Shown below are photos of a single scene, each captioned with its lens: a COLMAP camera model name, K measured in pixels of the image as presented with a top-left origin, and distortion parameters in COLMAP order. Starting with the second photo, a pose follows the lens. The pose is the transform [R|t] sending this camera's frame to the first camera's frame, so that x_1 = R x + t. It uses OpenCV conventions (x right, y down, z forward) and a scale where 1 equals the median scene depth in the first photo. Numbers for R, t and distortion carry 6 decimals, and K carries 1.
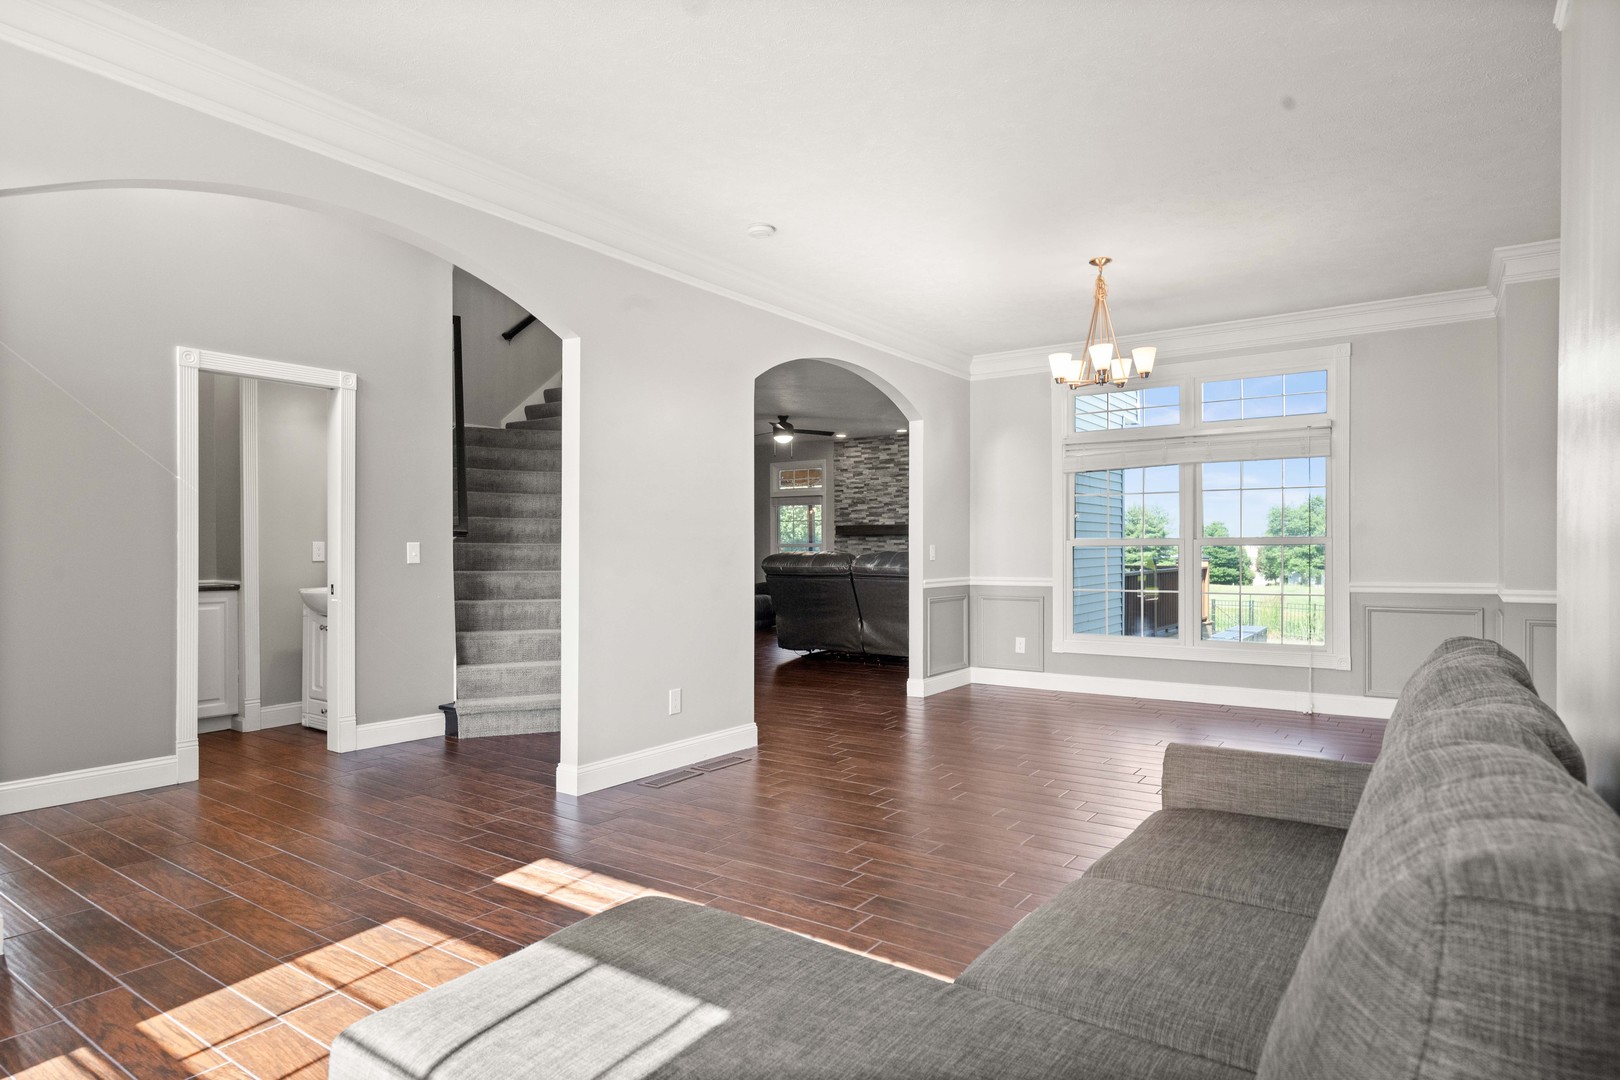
lens RADIAL K [[939.6, 0, 826.1], [0, 939.6, 539.4], [0, 0, 1]] dist [-0.006553, 0.000381]
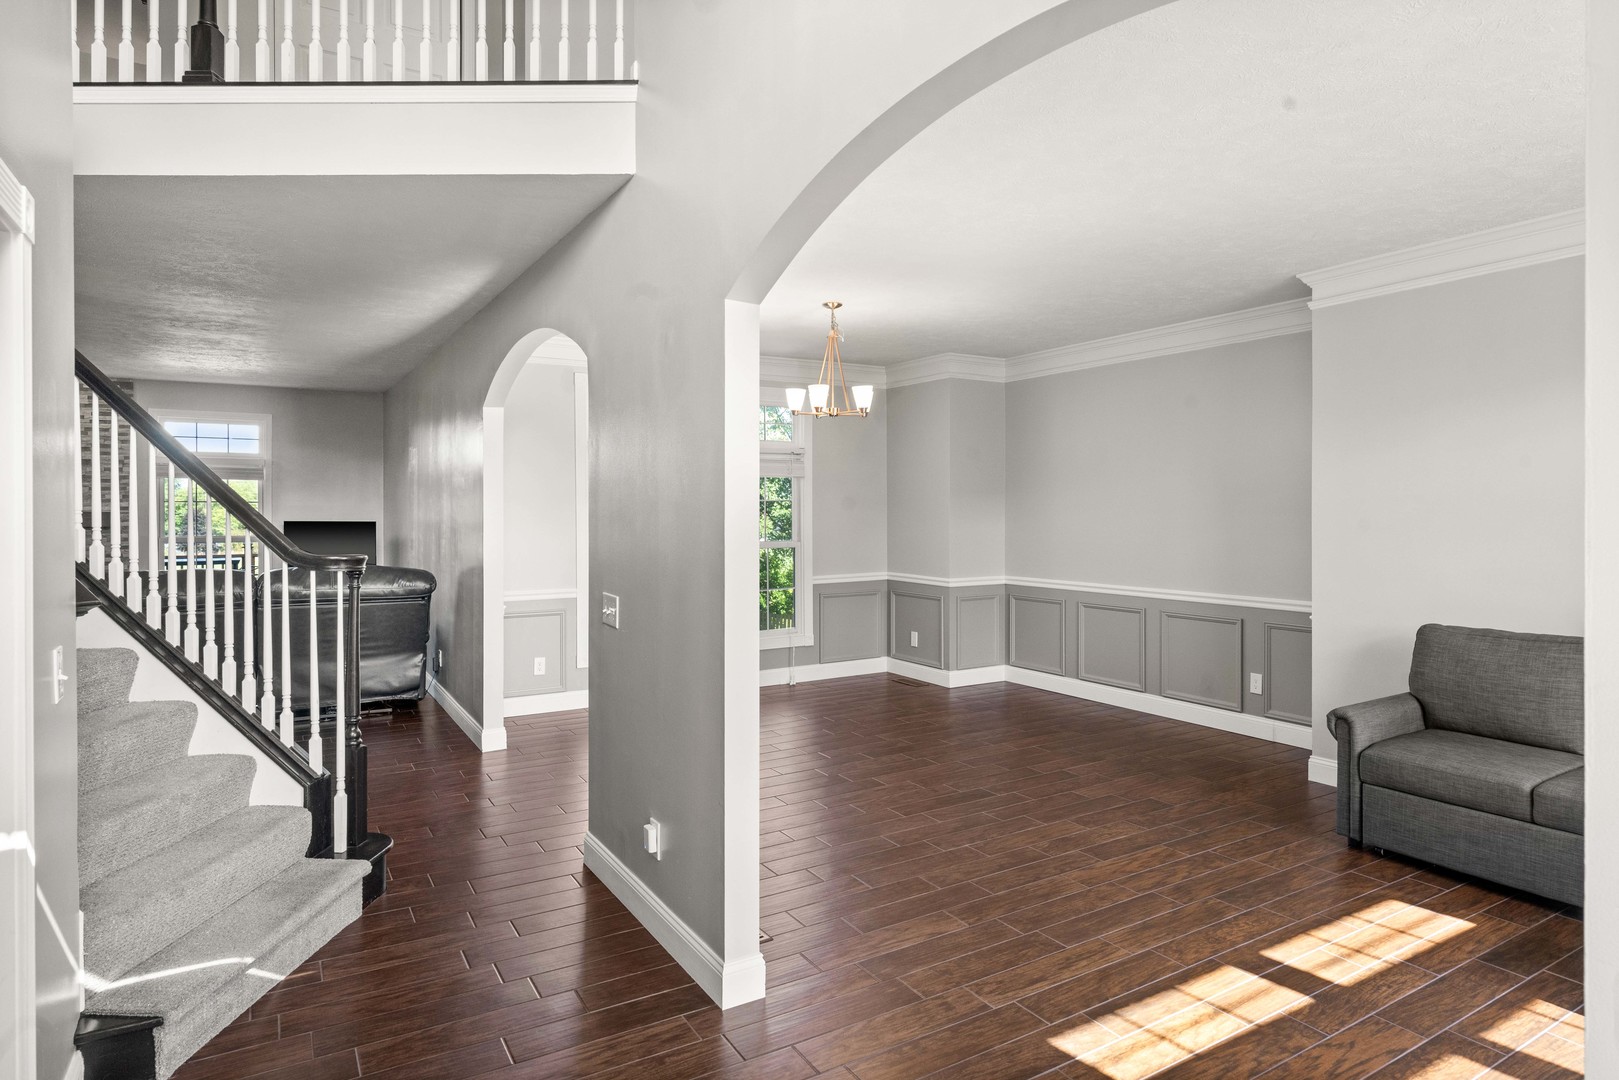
lens RADIAL K [[913.5, 0, 815.7], [0, 913.5, 539.8], [0, 0, 1]] dist [-0.004700, 0.000425]
pose [[0.398068, -0.035968, 0.916651, -0.999488], [-0.011932, 0.998944, 0.044379, -0.101795], [-0.917278, -0.028603, 0.397218, 0.844142]]
